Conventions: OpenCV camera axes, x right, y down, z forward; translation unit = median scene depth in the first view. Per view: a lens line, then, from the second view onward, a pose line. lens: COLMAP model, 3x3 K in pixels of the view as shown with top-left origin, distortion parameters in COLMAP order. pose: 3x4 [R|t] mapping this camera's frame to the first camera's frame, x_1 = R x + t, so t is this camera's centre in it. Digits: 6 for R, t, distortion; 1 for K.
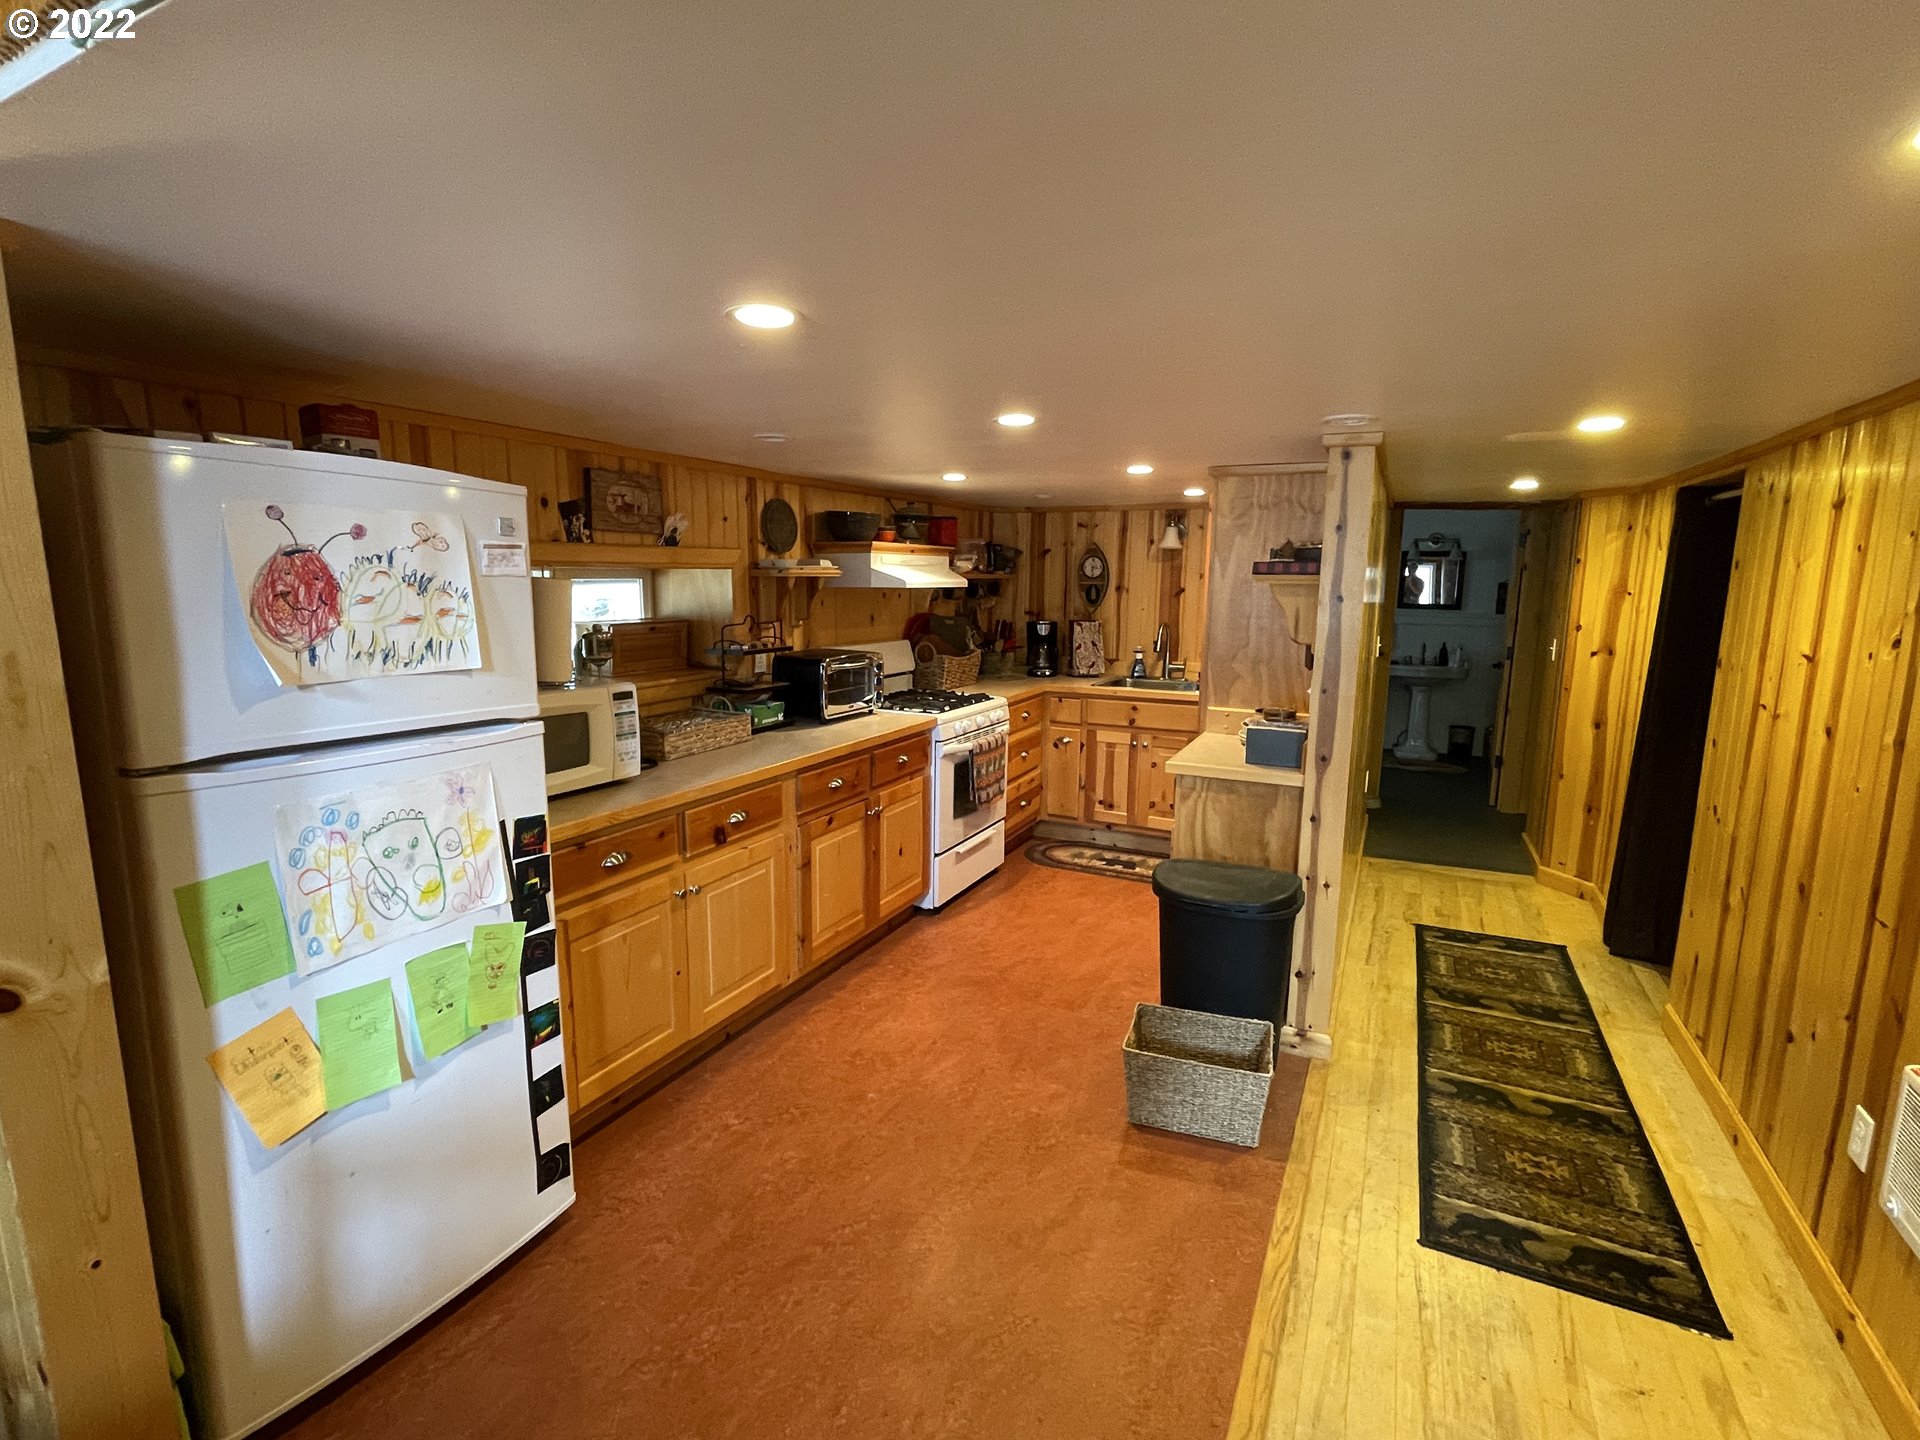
lens RADIAL K [[867.0, 0, 953.1], [0, 867.0, 712.8], [0, 0, 1]] dist [0.011656, -0.000023]
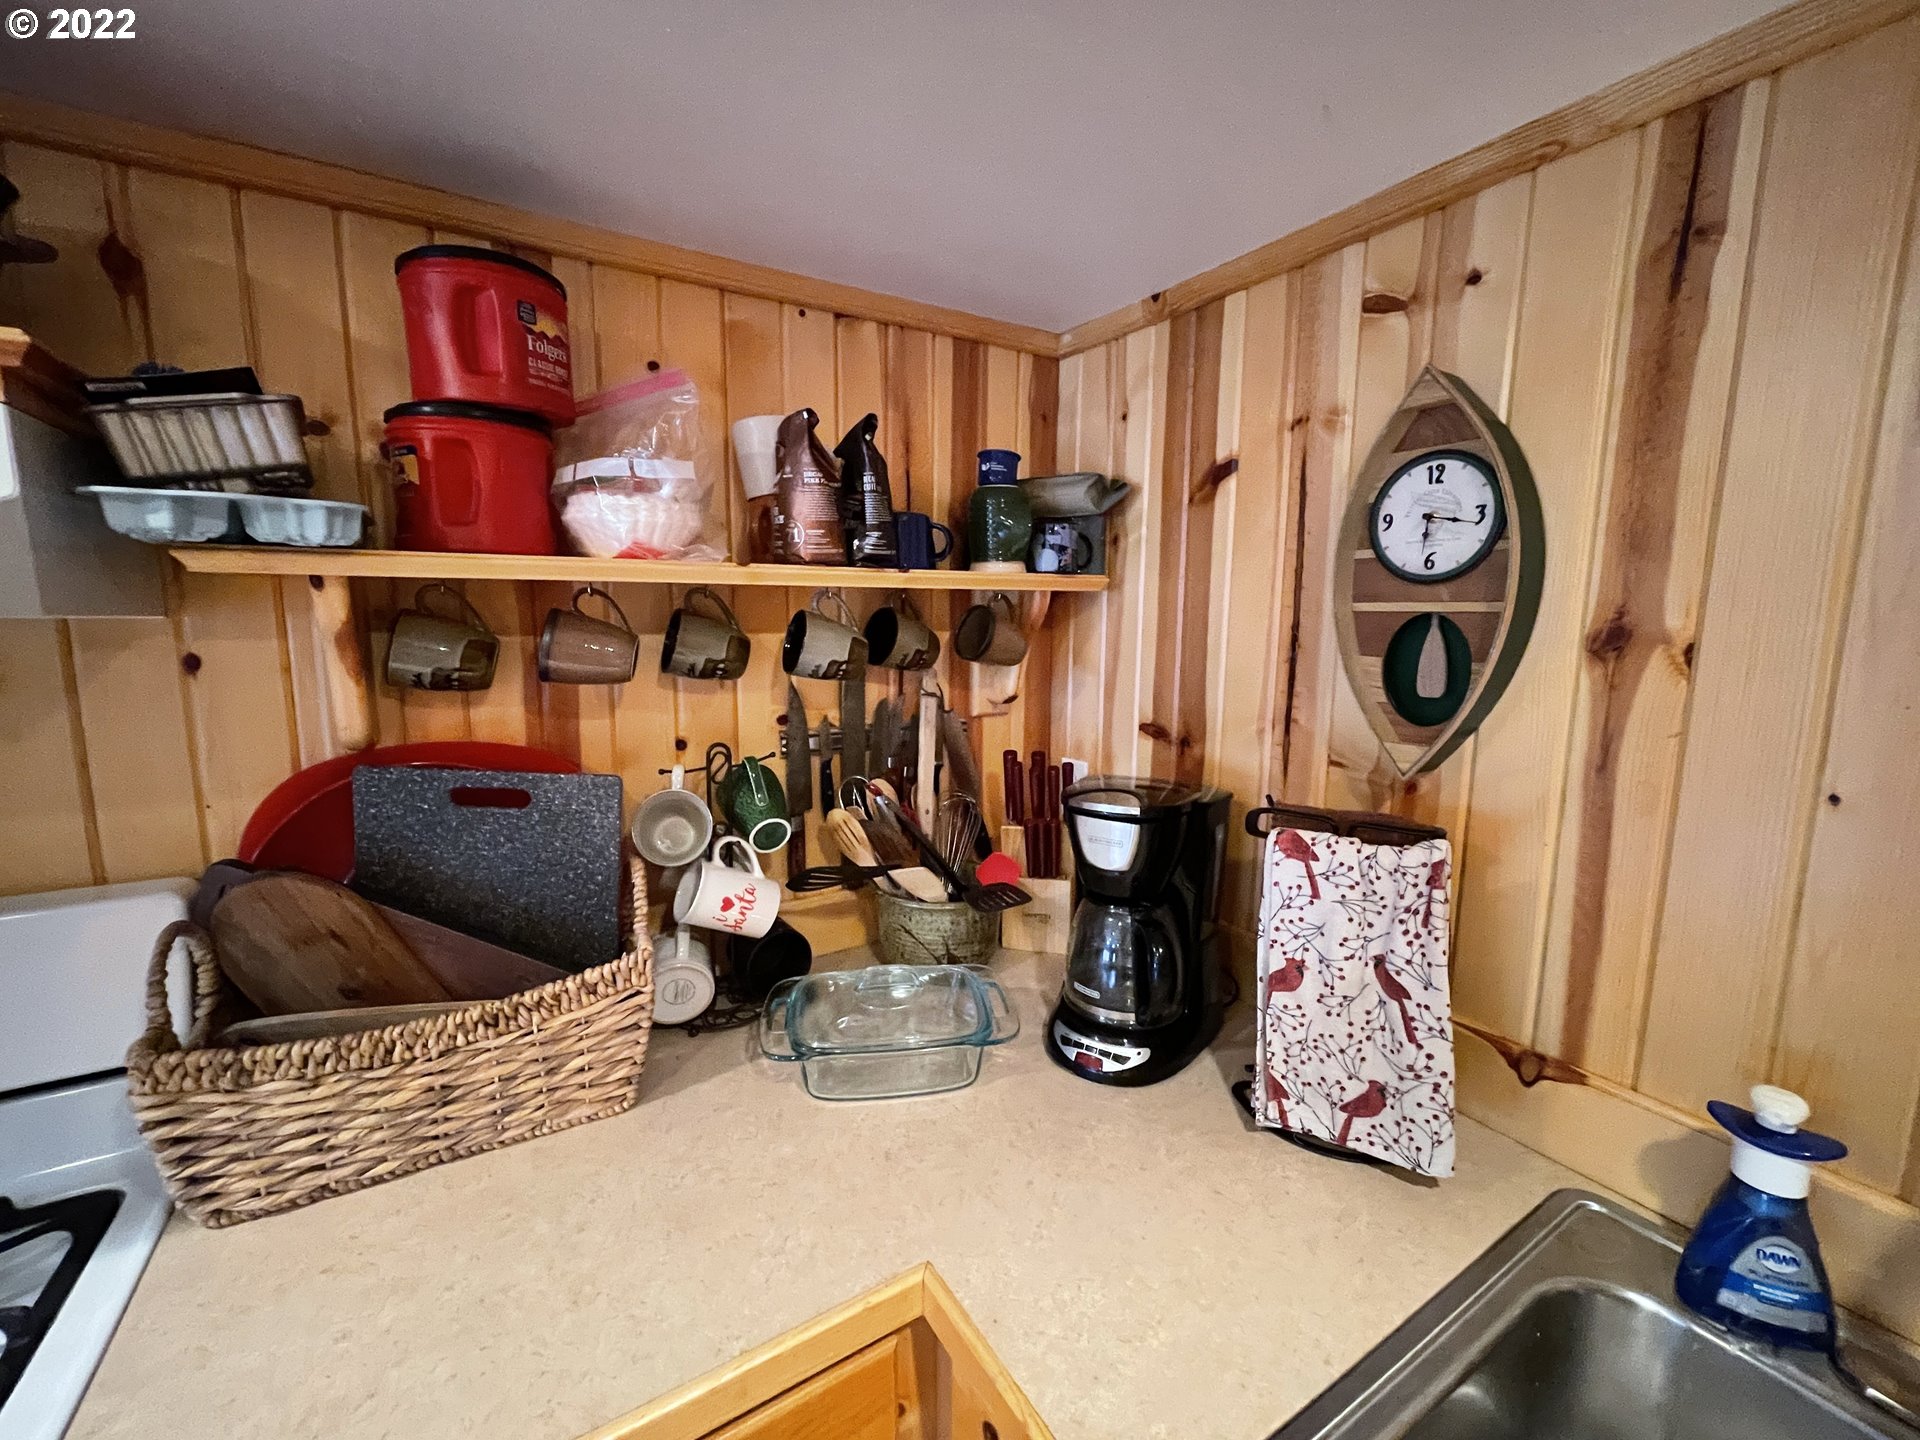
lens RADIAL K [[772.2, 0, 963.2], [0, 772.2, 719.2], [0, 0, 1]] dist [0.003125, -0.002190]
pose [[0.858587, 0.067098, -0.508258, 0.169465], [-0.080834, 0.996715, -0.004968, -0.124423], [0.506255, 0.045350, 0.861191, 0.857938]]
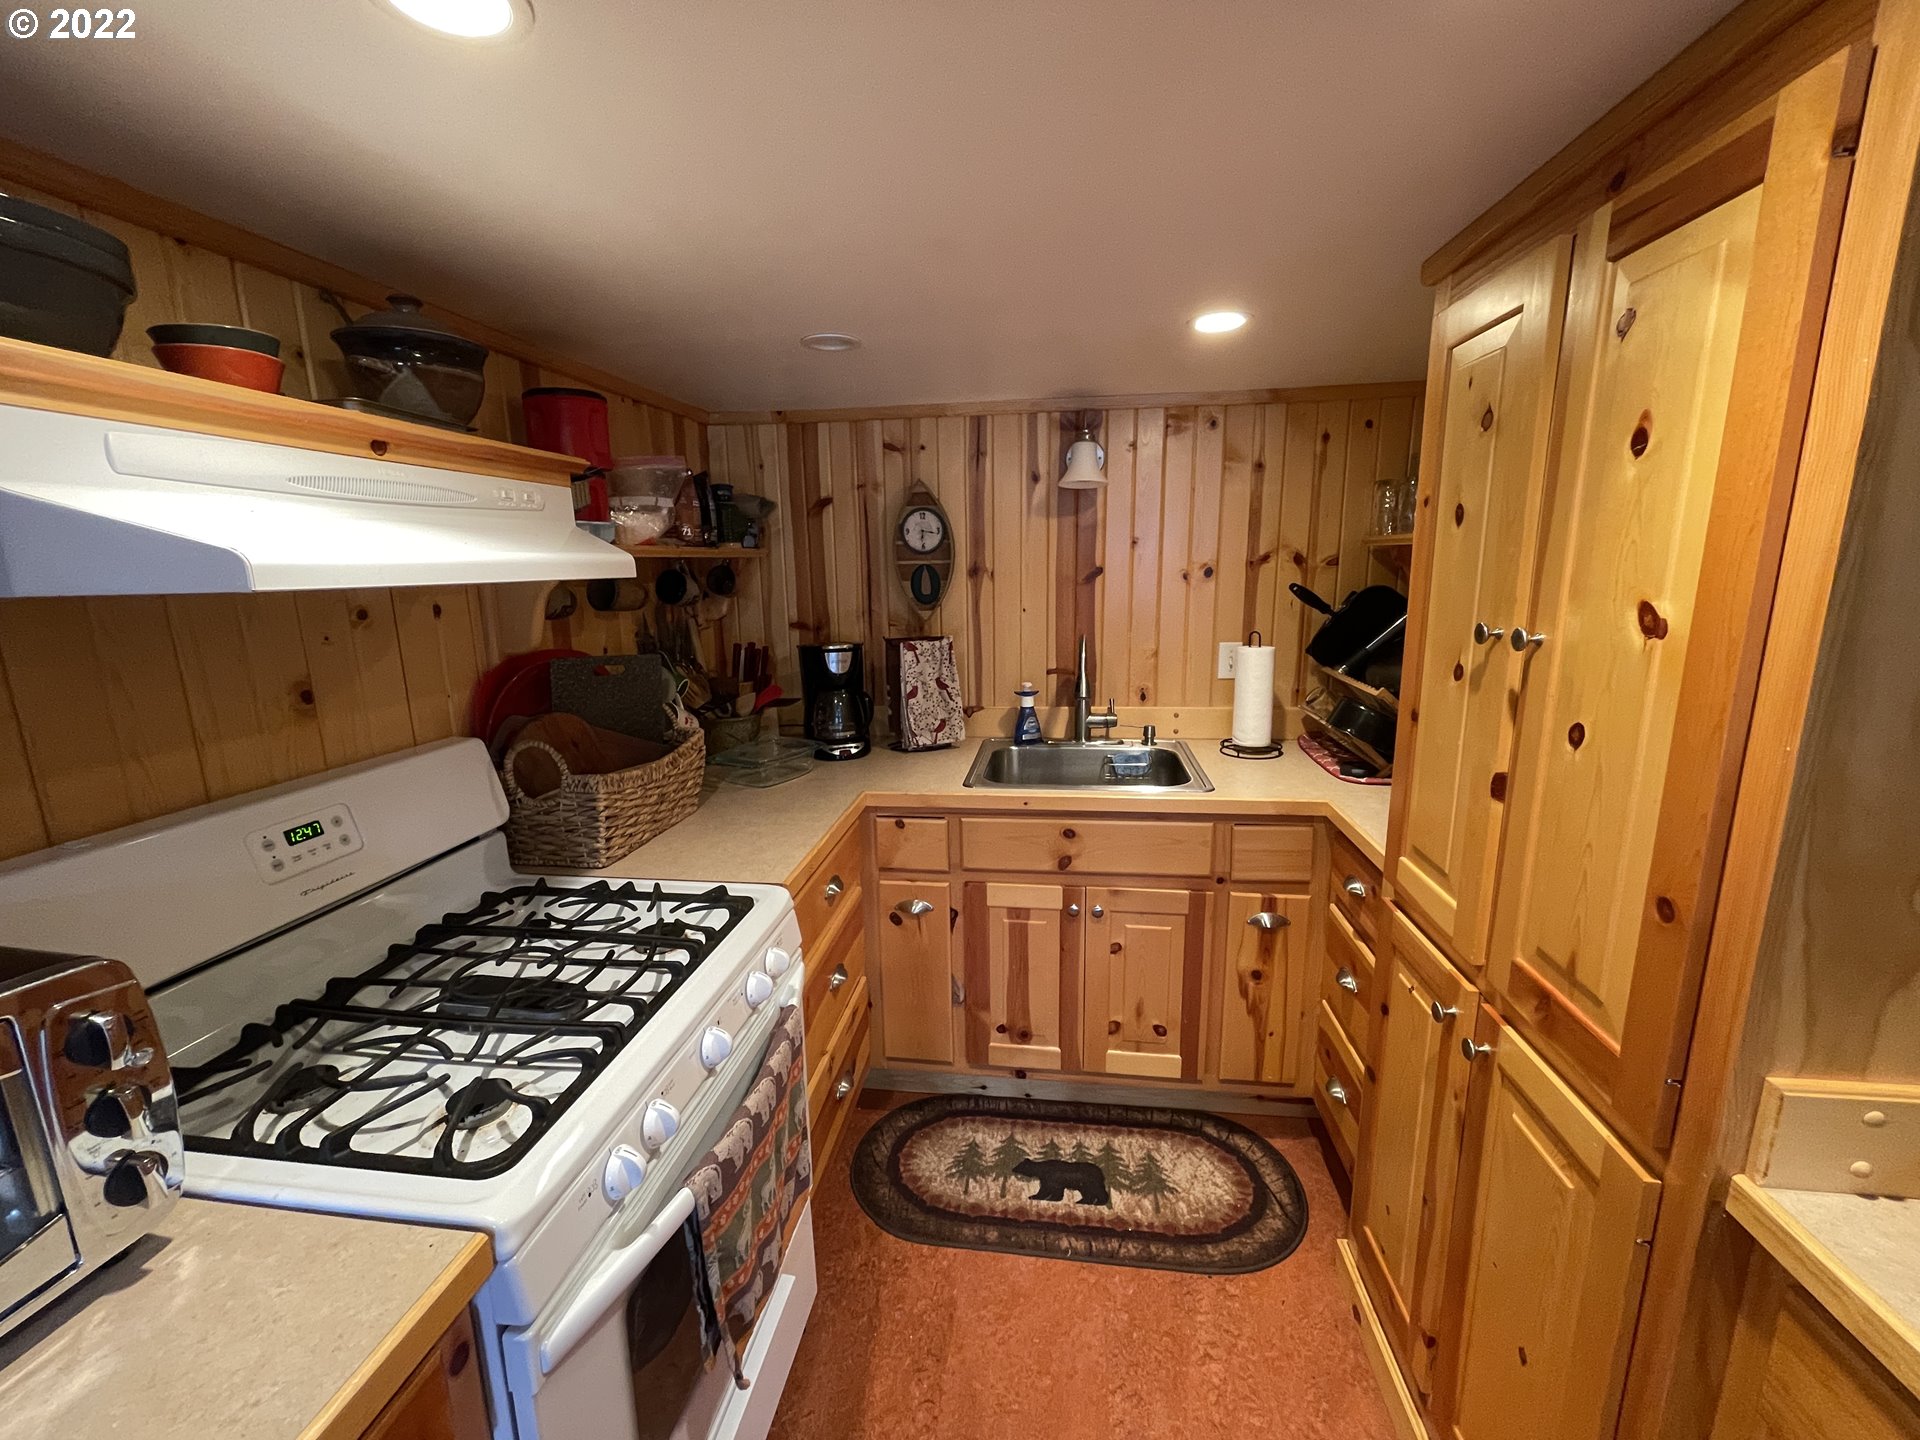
lens RADIAL K [[772.2, 0, 951.6], [0, 772.2, 717.7], [0, 0, 1]] dist [0.003125, -0.002190]
pose [[0.945721, -0.091612, 0.311799, 0.028333], [0.080169, 0.995559, 0.049349, -0.084125], [-0.314936, -0.021674, 0.948866, 0.592391]]
